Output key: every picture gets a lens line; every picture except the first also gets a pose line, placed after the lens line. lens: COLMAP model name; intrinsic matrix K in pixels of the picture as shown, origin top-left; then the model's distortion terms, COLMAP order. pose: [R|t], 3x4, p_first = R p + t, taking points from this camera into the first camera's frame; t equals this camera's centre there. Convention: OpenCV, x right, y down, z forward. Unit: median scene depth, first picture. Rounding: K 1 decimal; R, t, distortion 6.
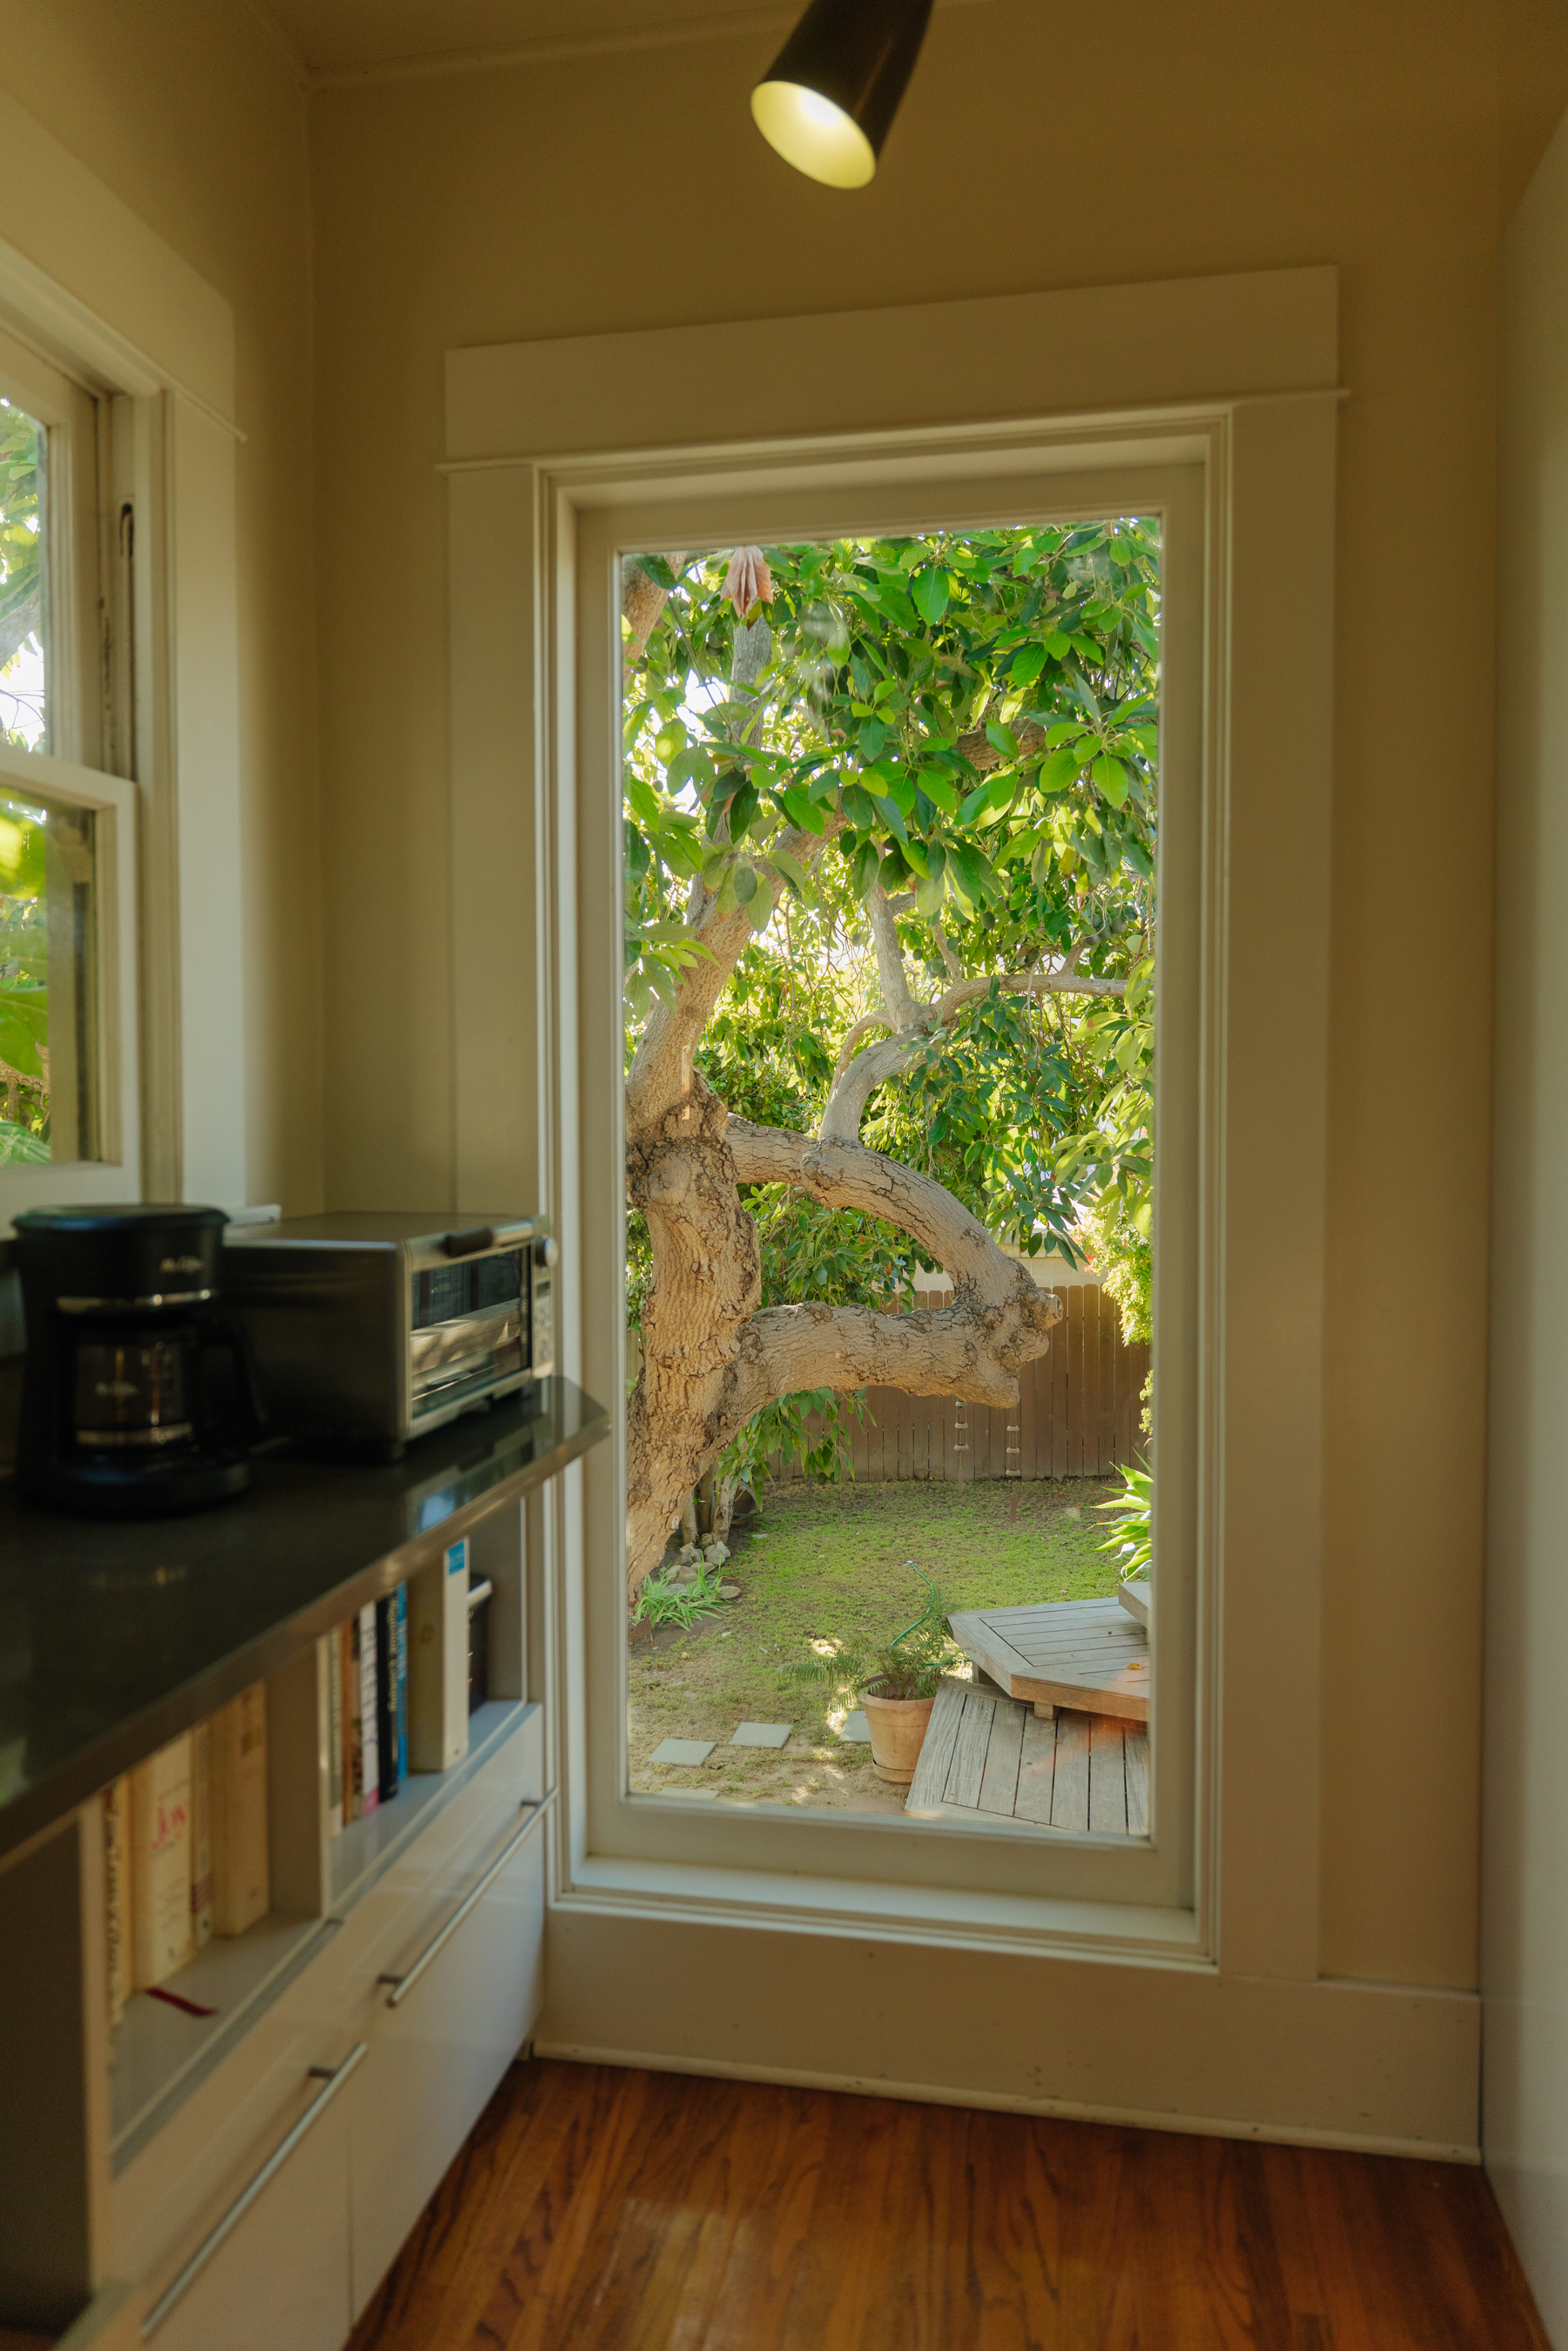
lens RADIAL K [[1460.4, 0, 789.6], [0, 1460.4, 1160.4], [0, 0, 1]] dist [0.001676, -0.003208]
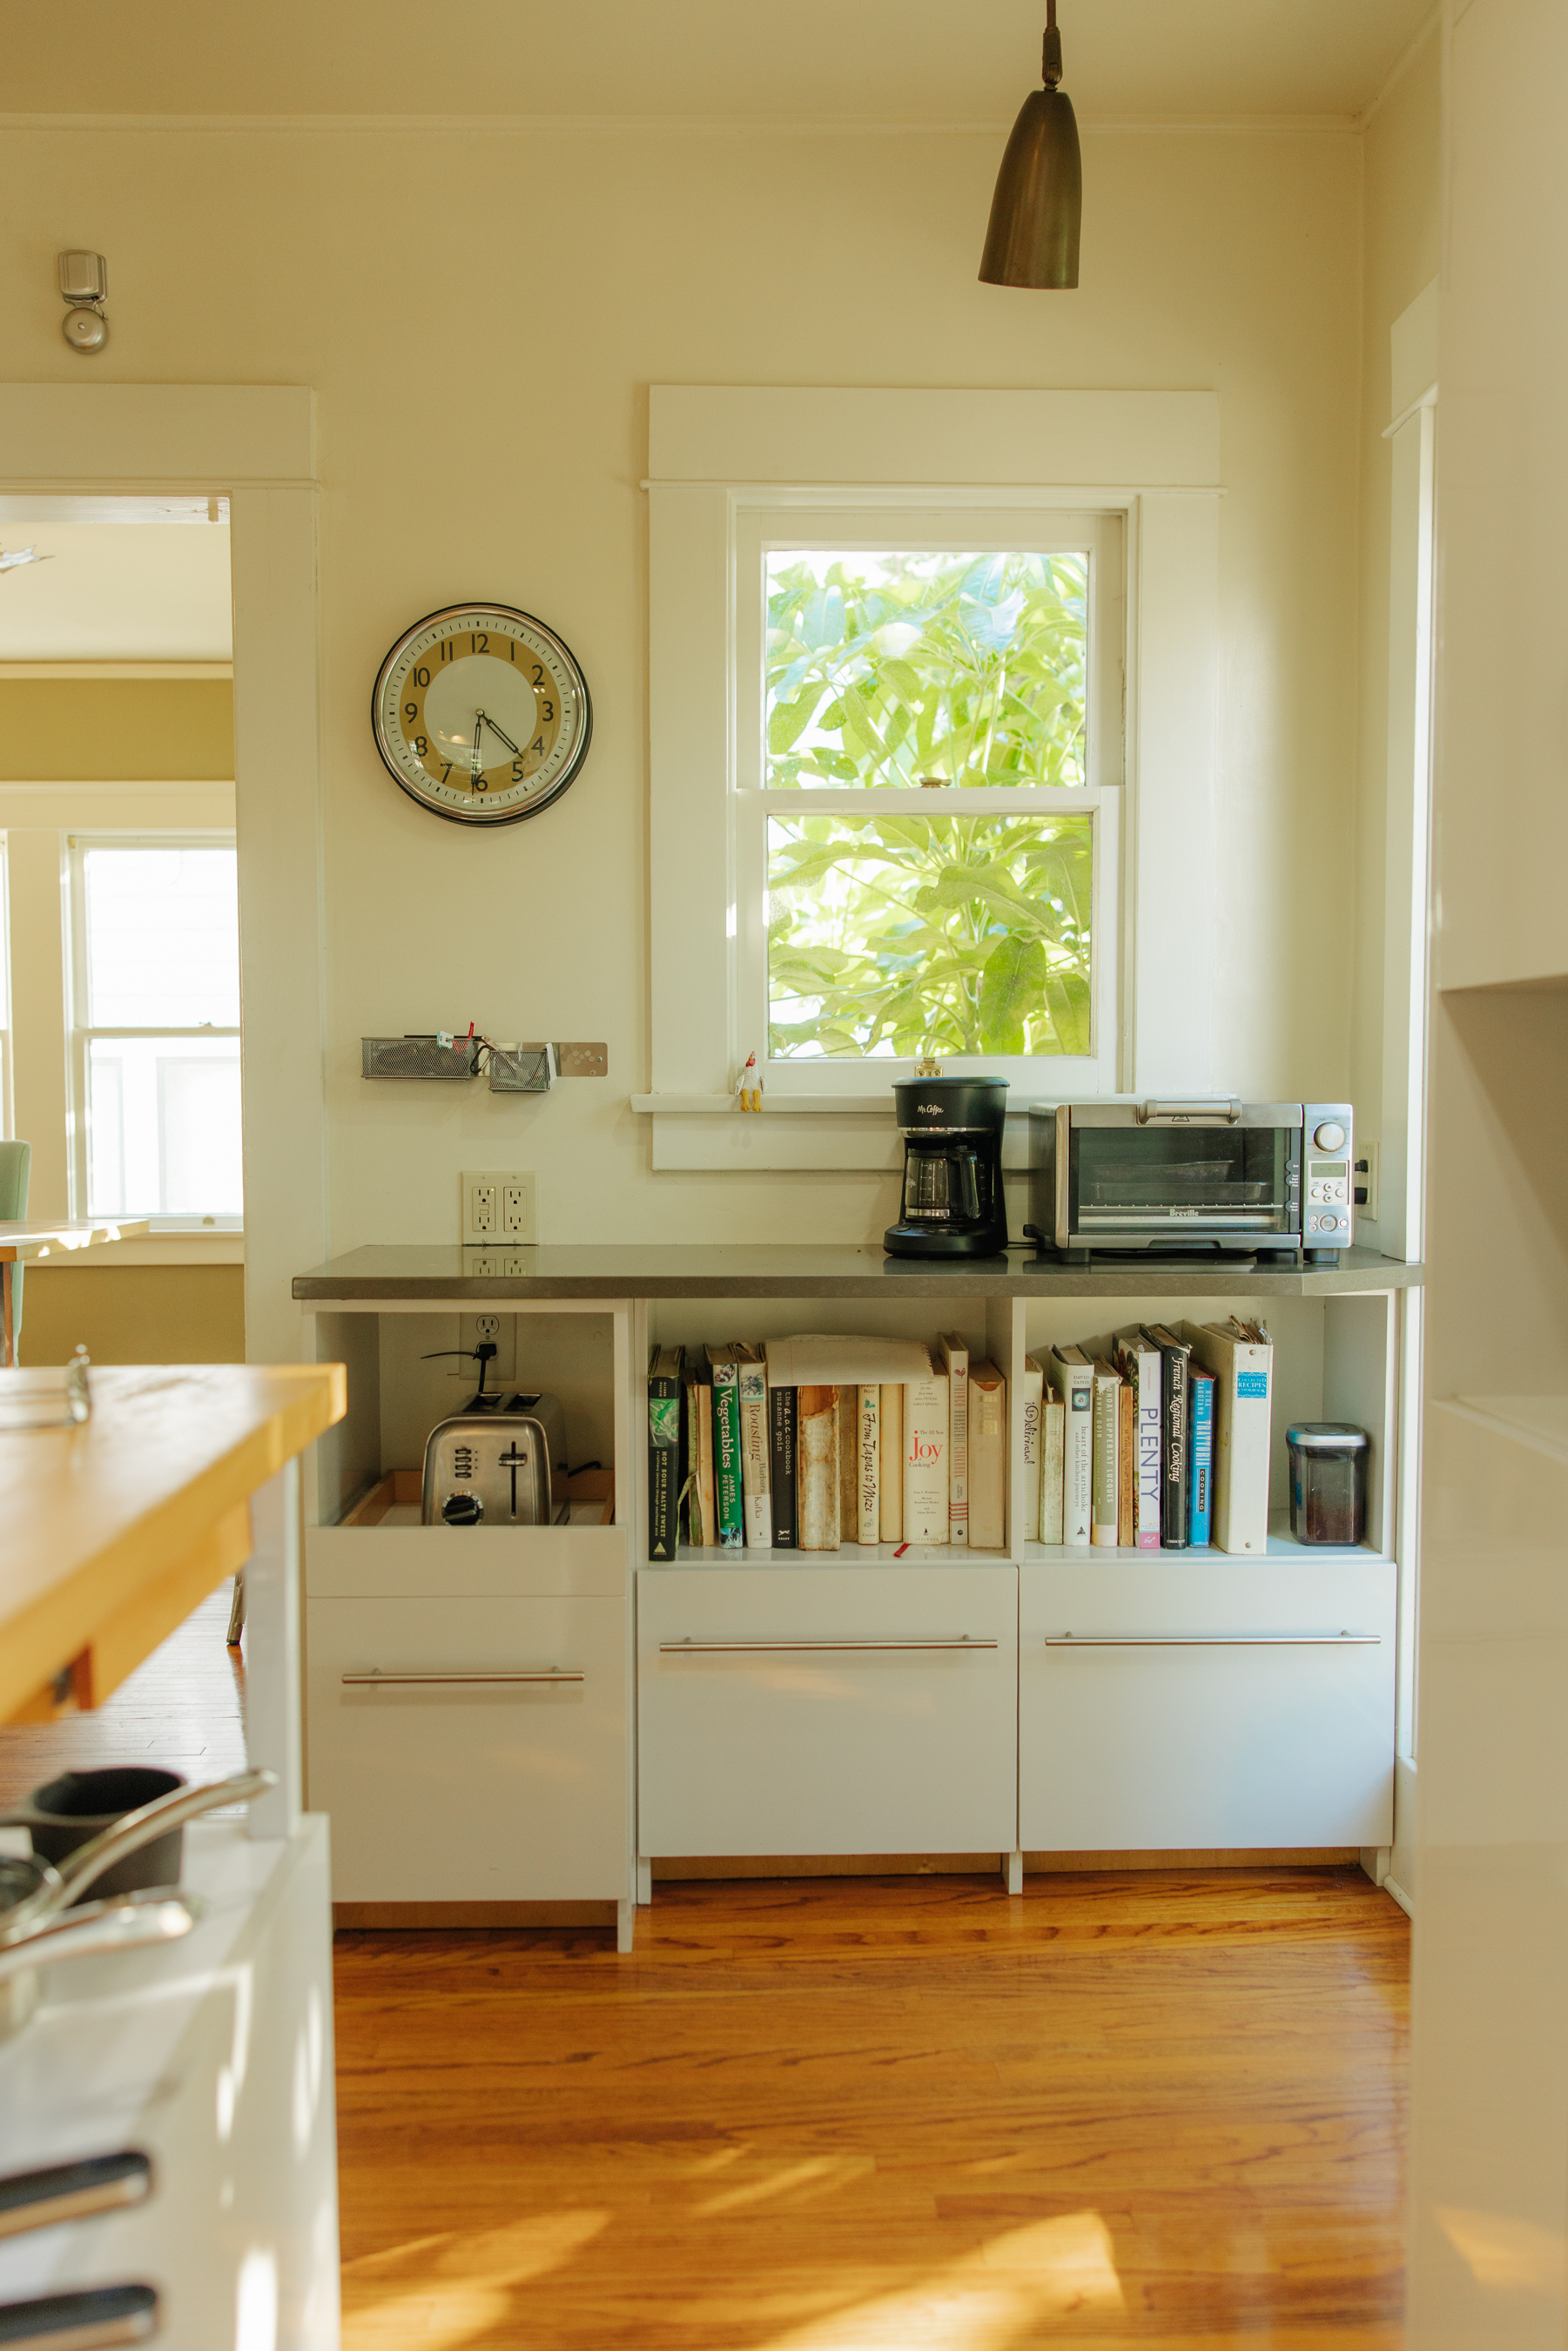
lens RADIAL K [[1880.1, 0, 784.0], [0, 1880.1, 1175.5], [0, 0, 1]] dist [0.004990, -0.011665]
pose [[0.209376, 0.035200, -0.977201, 1.305077], [-0.025277, 0.999213, 0.030578, 0.070538], [0.977508, 0.018298, 0.210101, 0.328525]]
